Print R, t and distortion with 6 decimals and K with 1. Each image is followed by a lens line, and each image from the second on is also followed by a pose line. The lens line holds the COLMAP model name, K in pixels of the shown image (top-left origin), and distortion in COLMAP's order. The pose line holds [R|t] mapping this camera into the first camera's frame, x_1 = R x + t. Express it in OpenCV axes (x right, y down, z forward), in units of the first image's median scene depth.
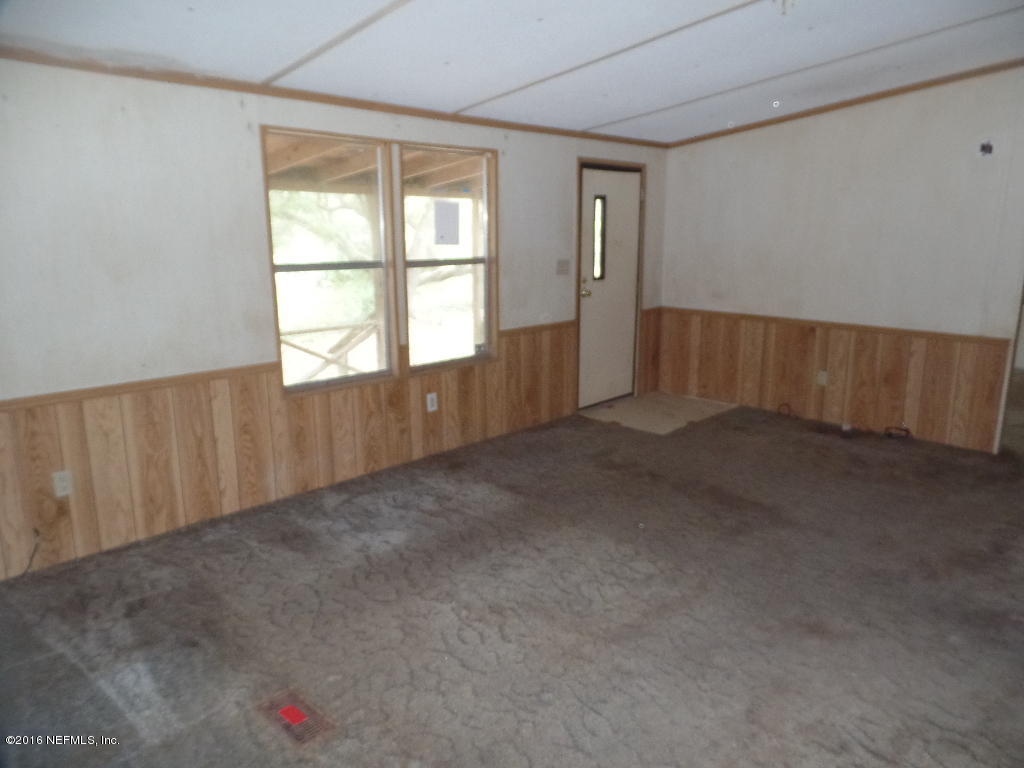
lens RADIAL K [[709.6, 0, 516.3], [0, 709.6, 383.0], [0, 0, 1]] dist [0.021471, 0.002947]
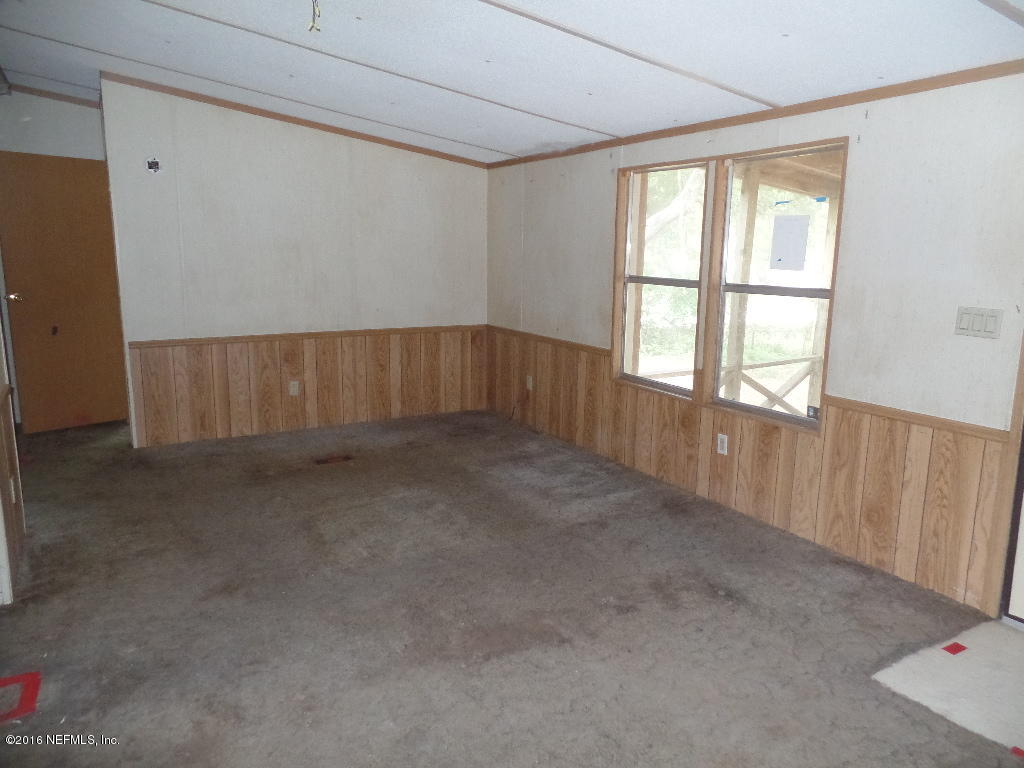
lens RADIAL K [[709.6, 0, 516.9], [0, 709.6, 382.3], [0, 0, 1]] dist [0.021471, 0.002947]
pose [[-0.250562, 0.174945, -0.952162, 0.797108], [-0.225936, 0.945809, 0.233233, -0.200016], [0.941367, 0.273567, -0.197458, 0.943737]]
